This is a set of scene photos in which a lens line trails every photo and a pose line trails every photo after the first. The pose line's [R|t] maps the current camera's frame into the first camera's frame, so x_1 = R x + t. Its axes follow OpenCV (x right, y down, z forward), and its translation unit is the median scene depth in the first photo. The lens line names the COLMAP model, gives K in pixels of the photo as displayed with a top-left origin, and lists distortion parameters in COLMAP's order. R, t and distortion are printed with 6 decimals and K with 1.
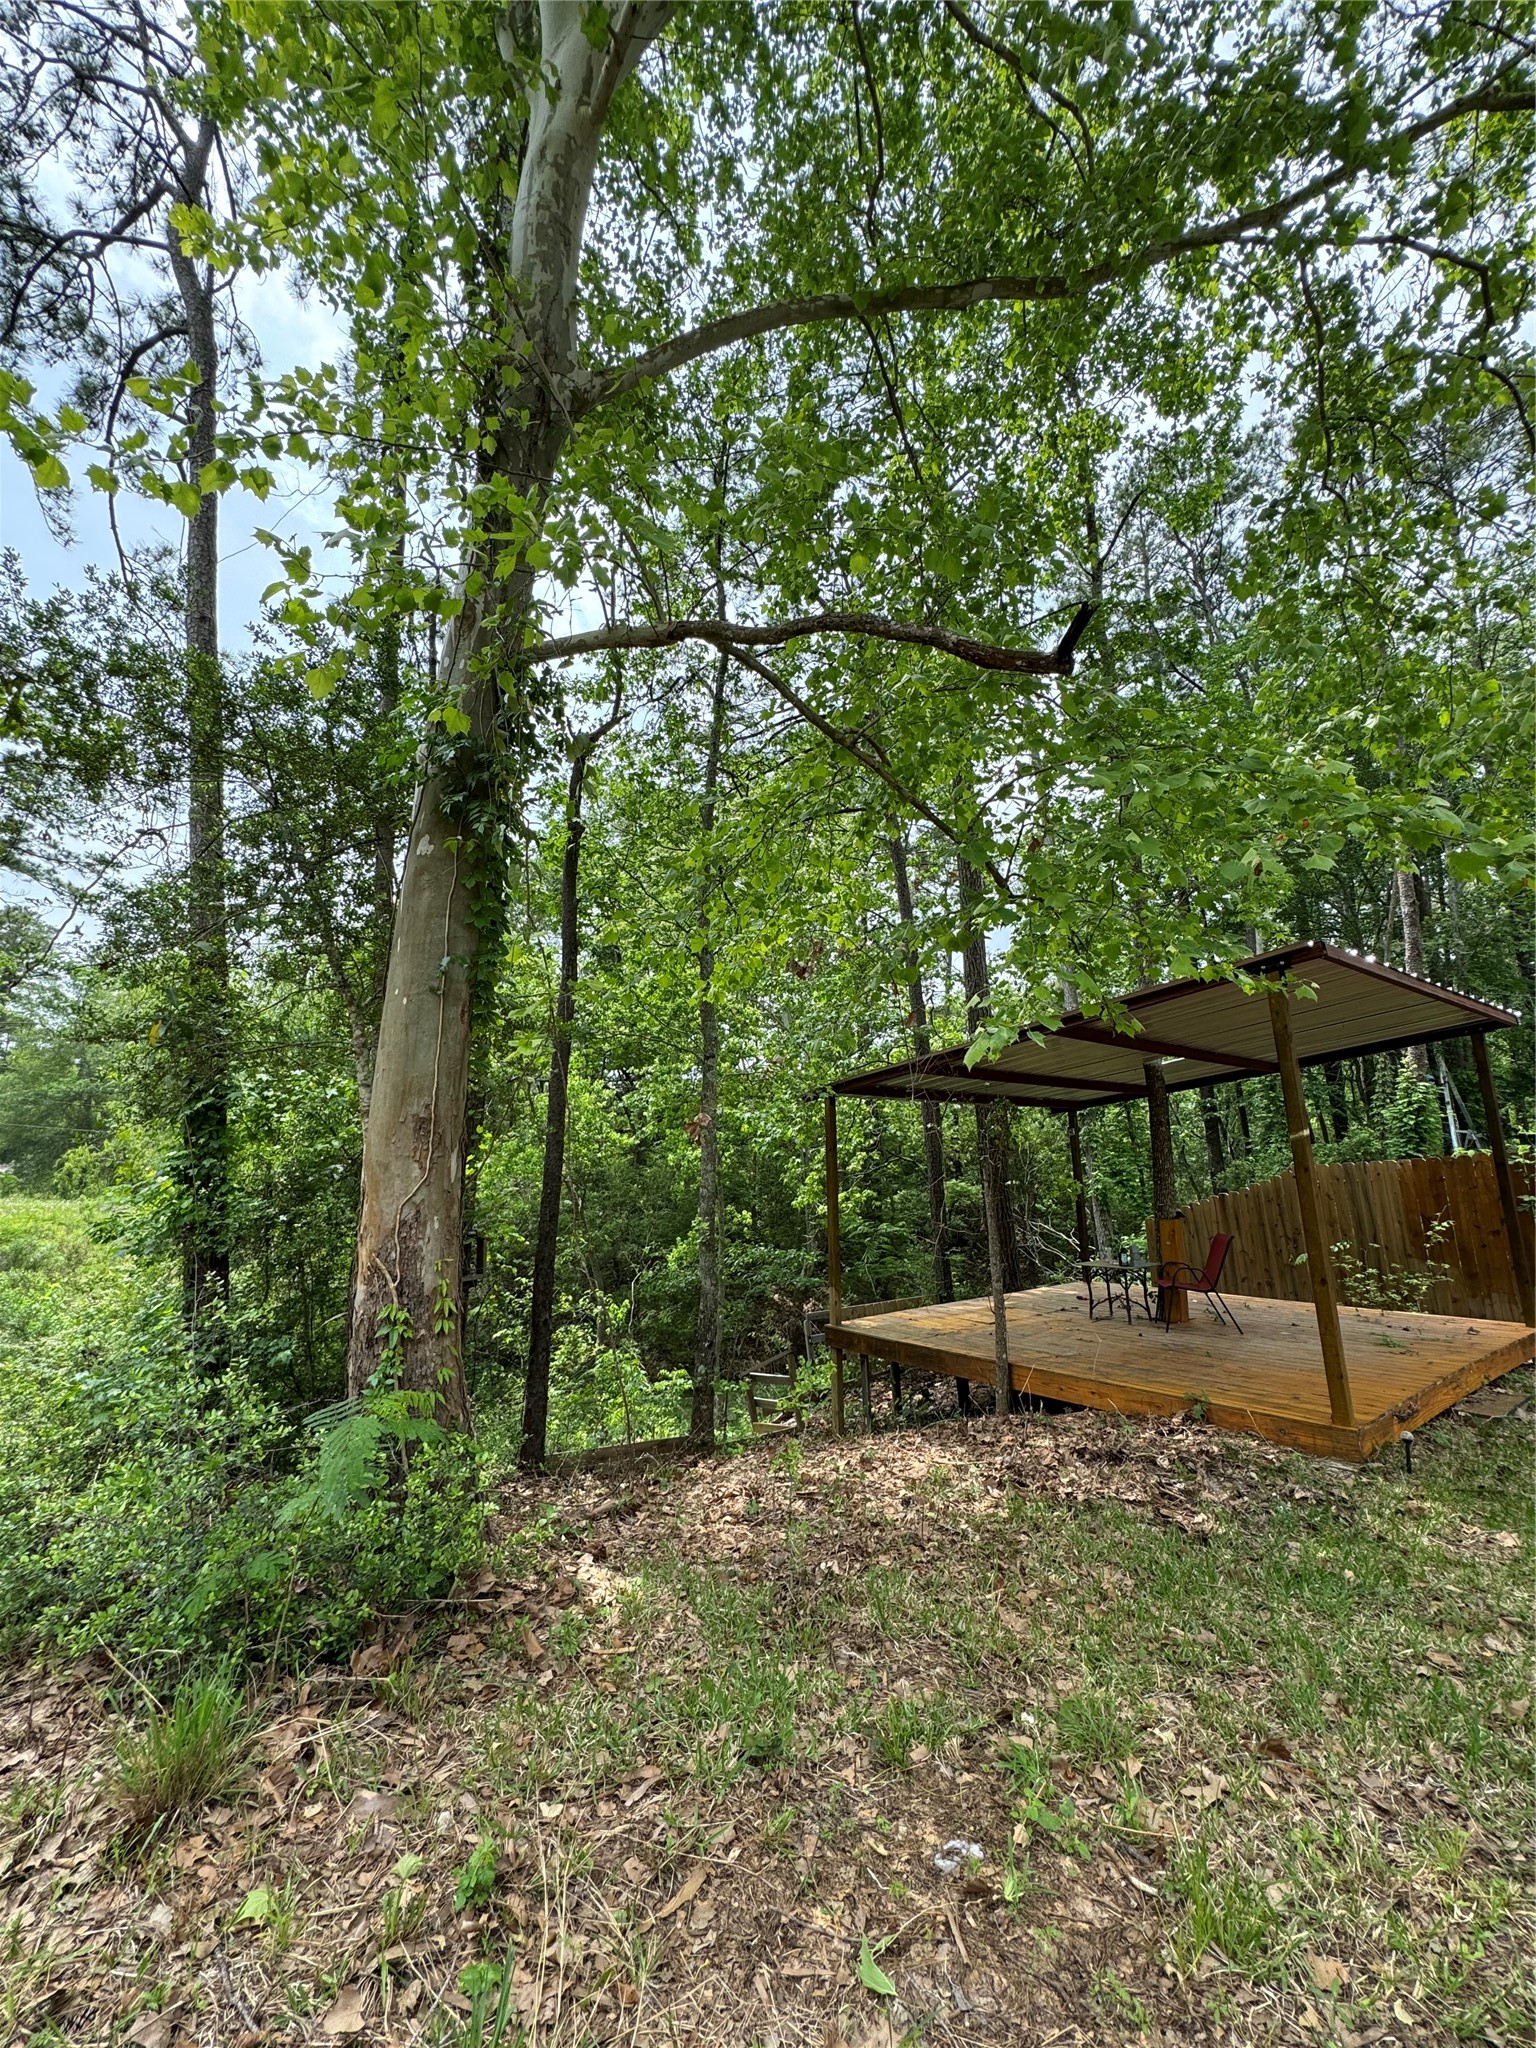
lens RADIAL K [[817.5, 0, 767.9], [0, 817.5, 1029.1], [0, 0, 1]] dist [-0.000933, 0.000062]
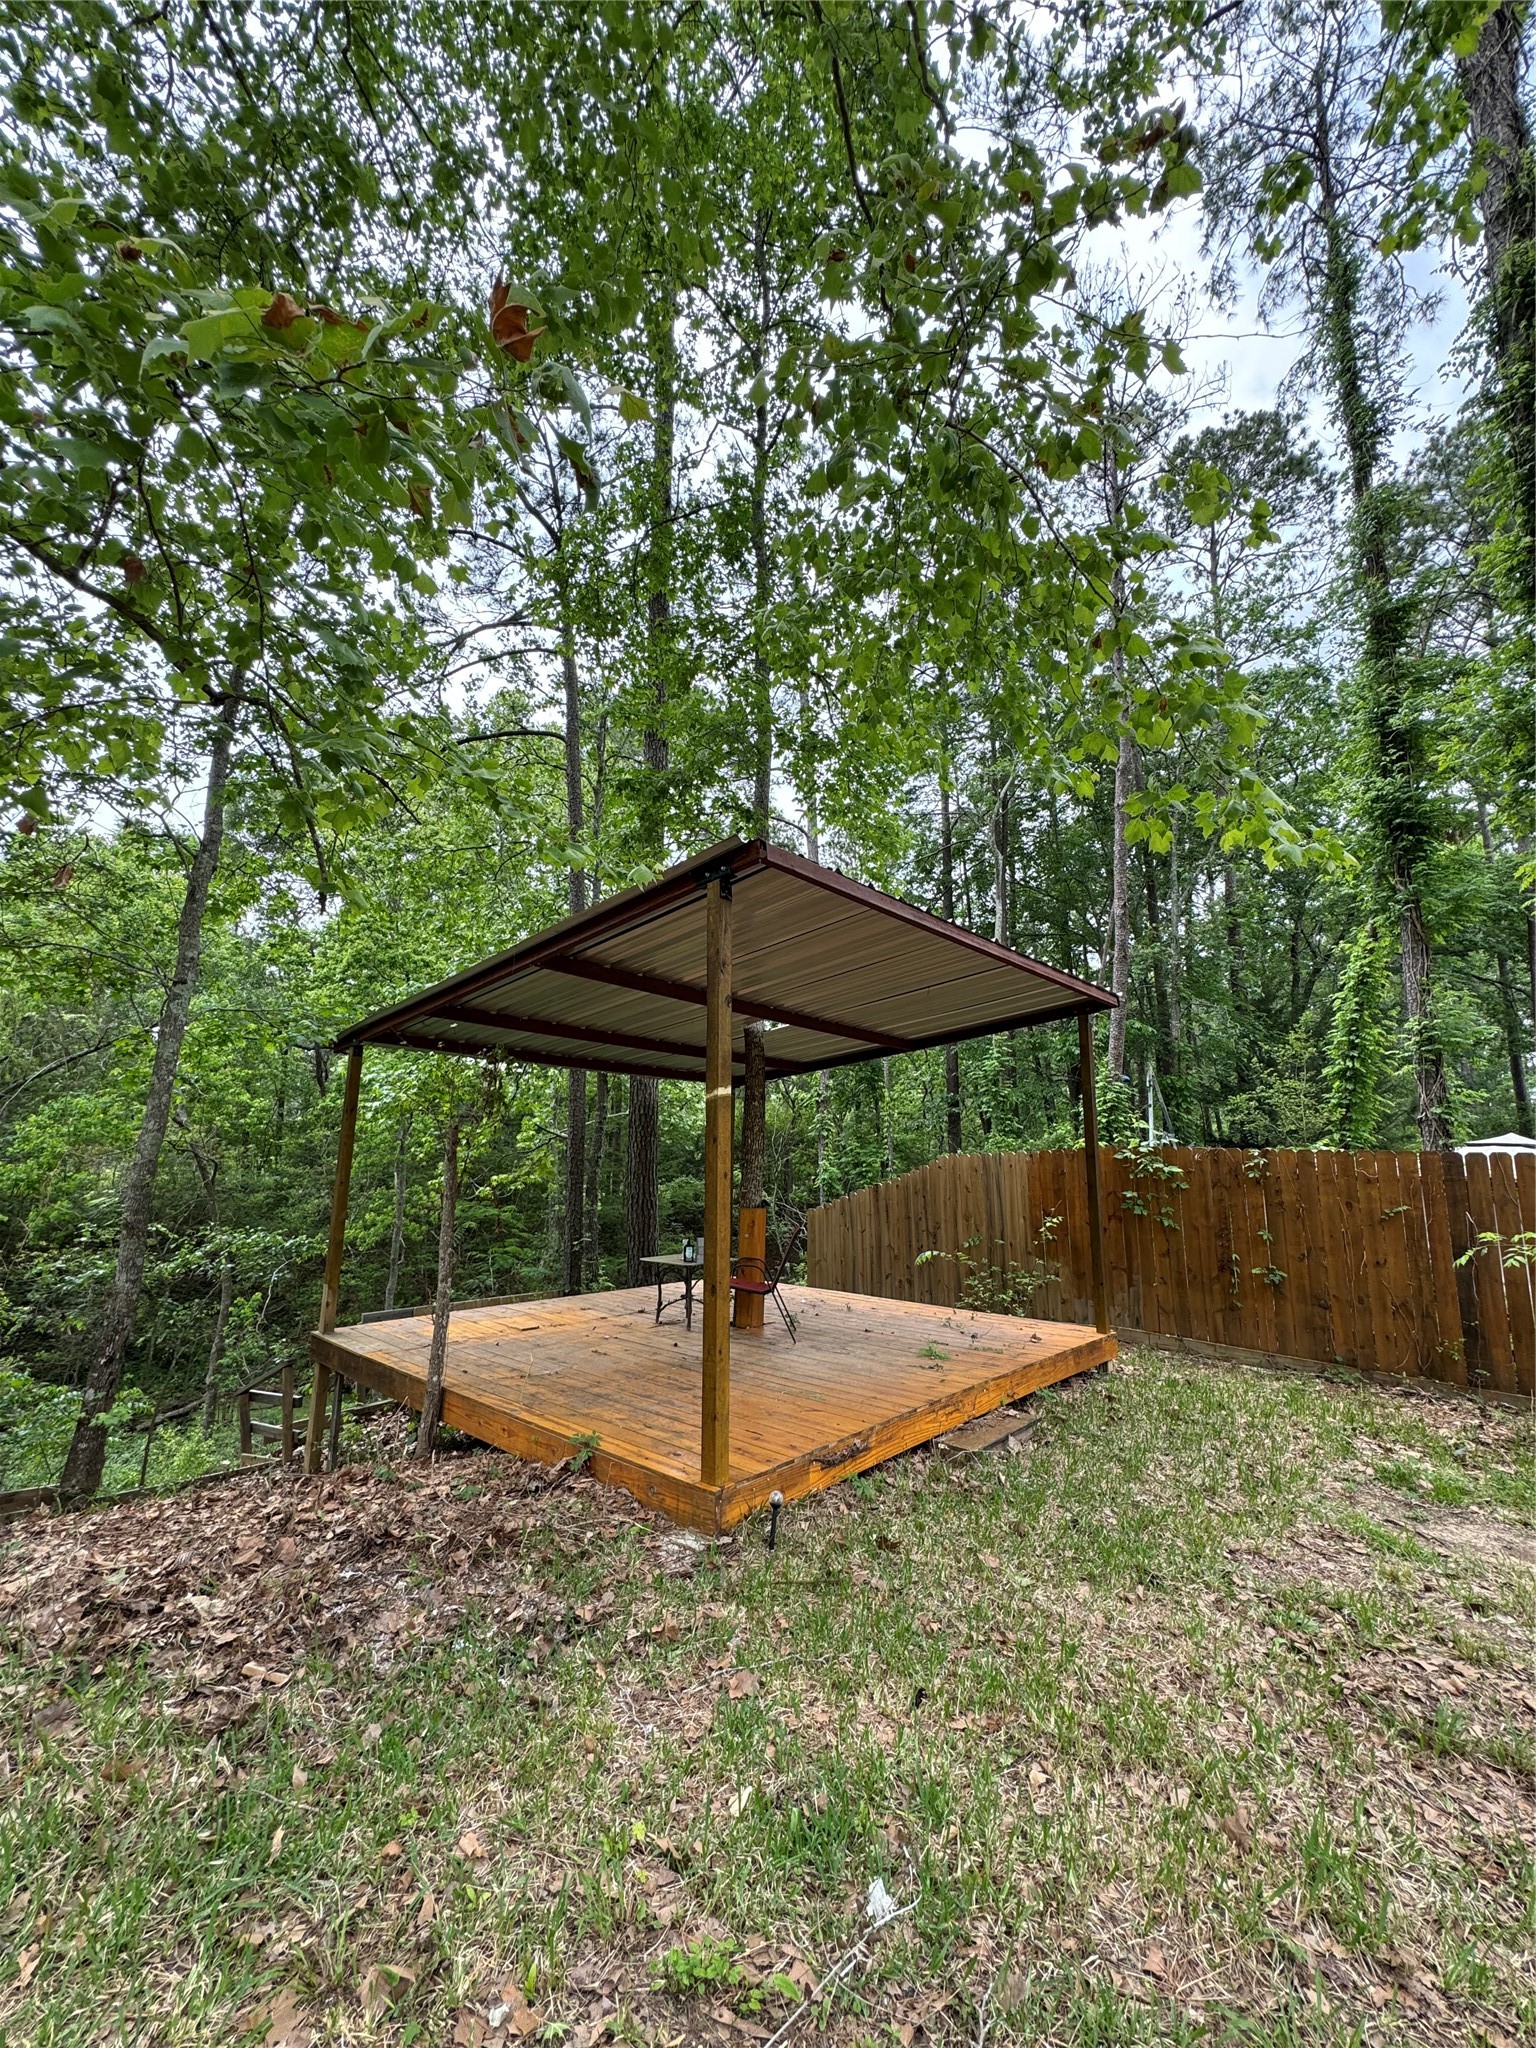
lens RADIAL K [[816.3, 0, 770.8], [0, 816.3, 1026.4], [0, 0, 1]] dist [-0.000249, 0.000312]
pose [[0.980579, 0.062531, 0.185891, 0.471528], [-0.064525, 0.997905, 0.004690, 0.049591], [-0.185208, -0.016594, 0.982559, 0.212940]]
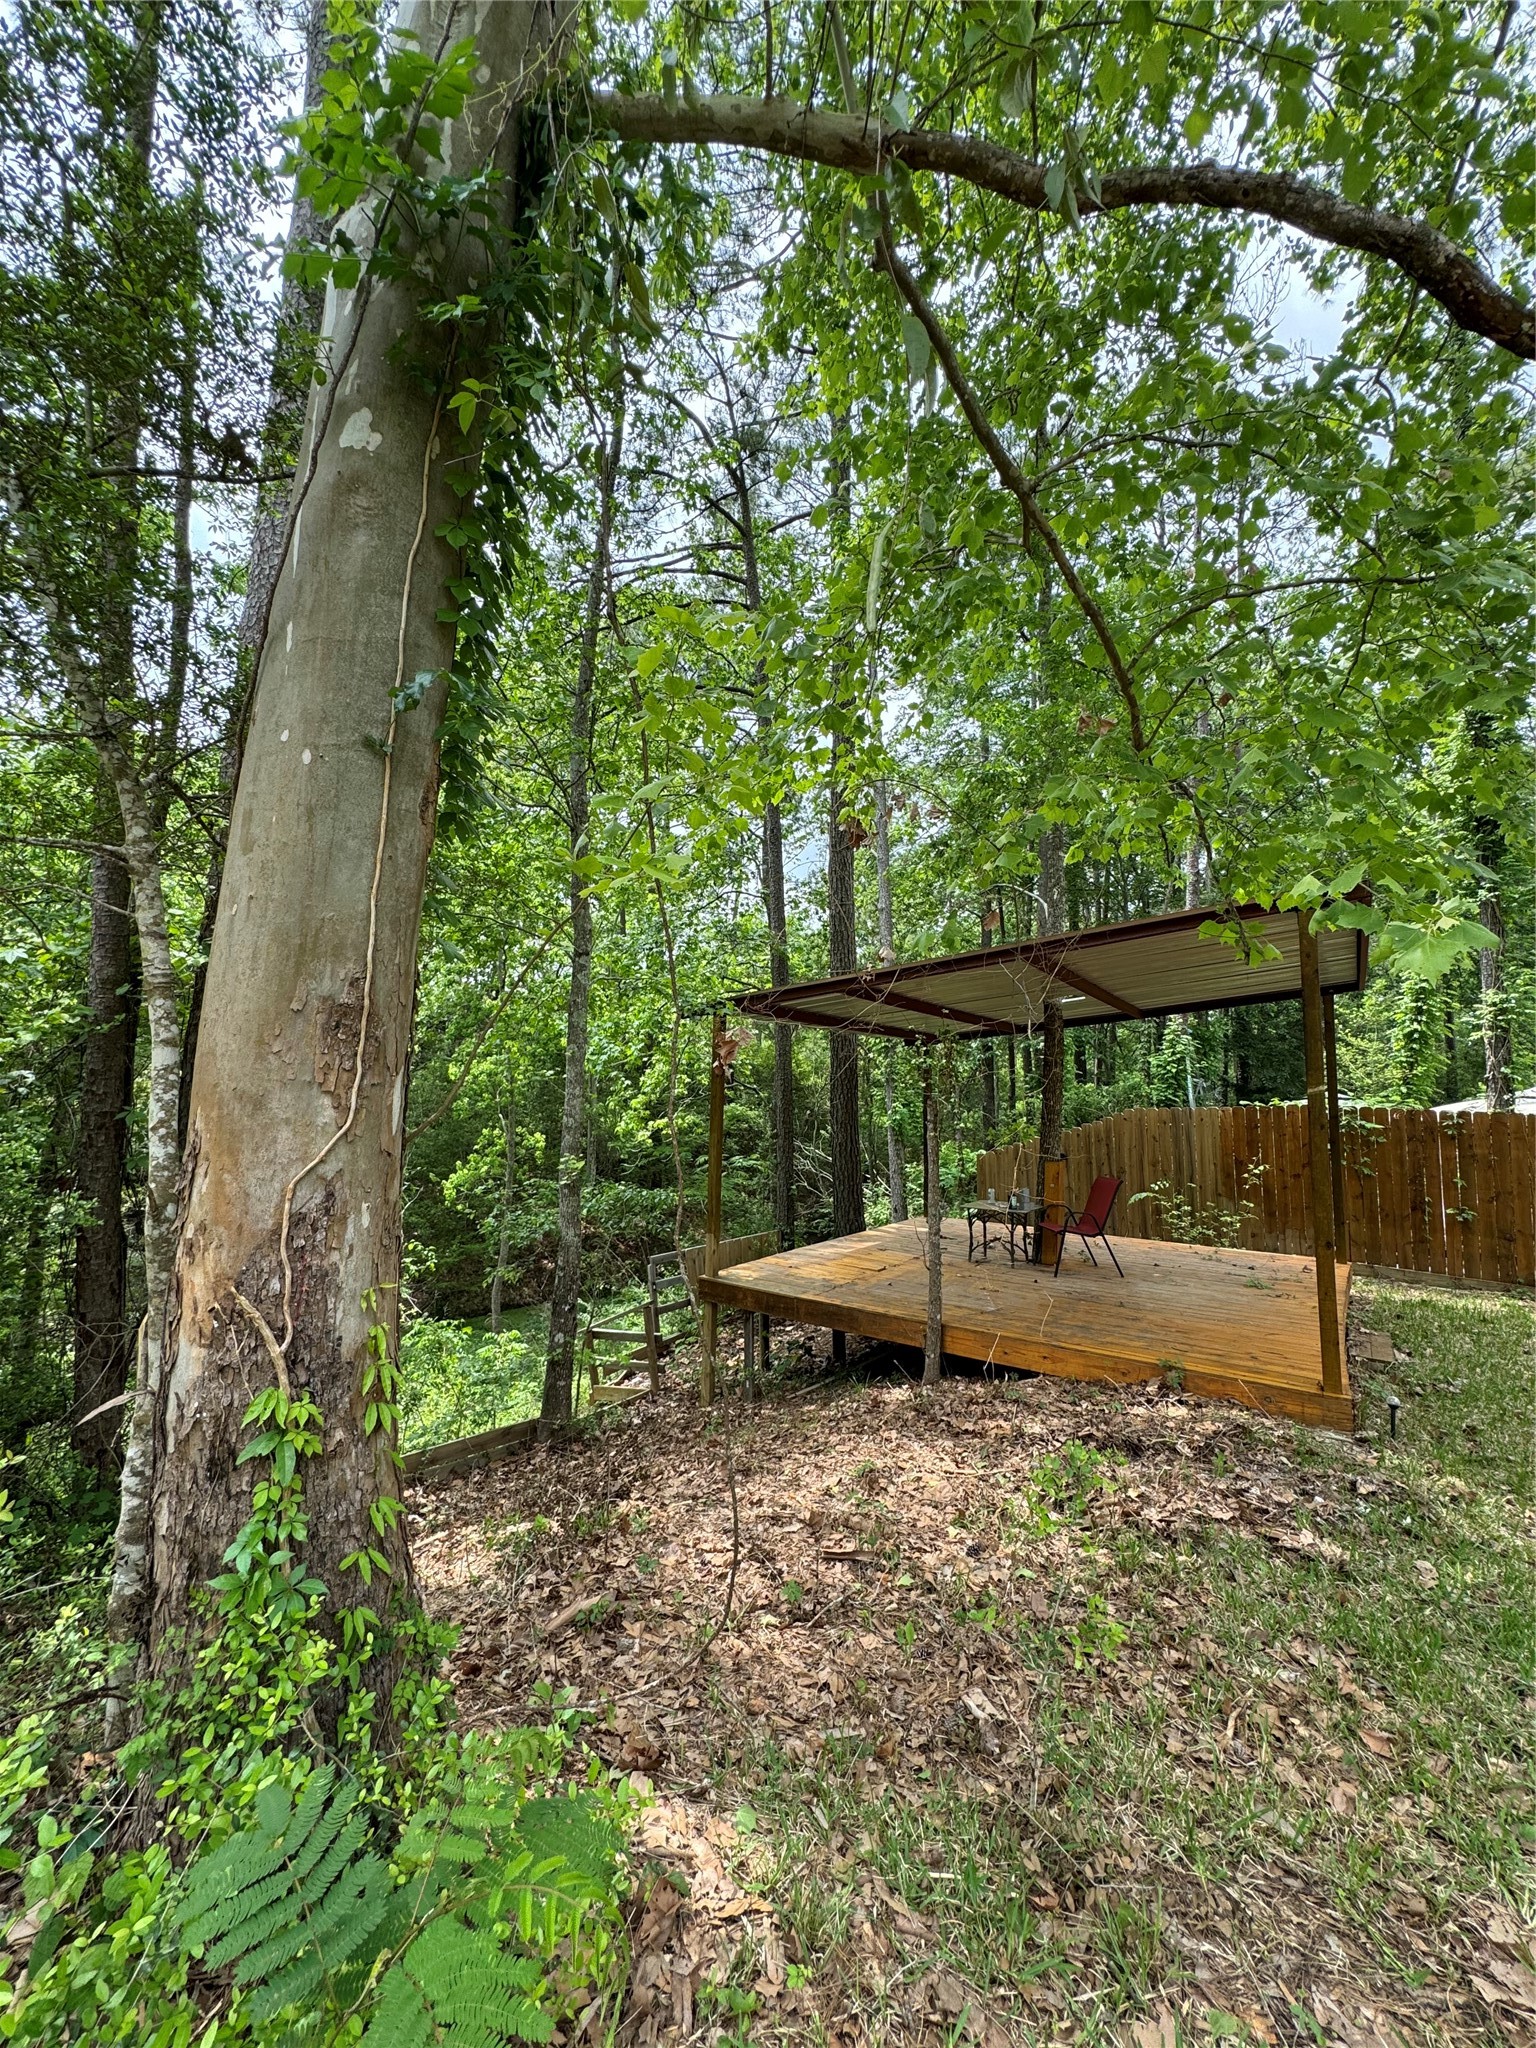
lens RADIAL K [[816.3, 0, 770.8], [0, 816.3, 1026.4], [0, 0, 1]] dist [-0.000249, 0.000312]
pose [[0.952349, 0.061219, 0.298804, -0.184033], [-0.089021, 0.992785, 0.080326, 0.033990], [-0.291730, -0.103098, 0.950928, 0.262227]]
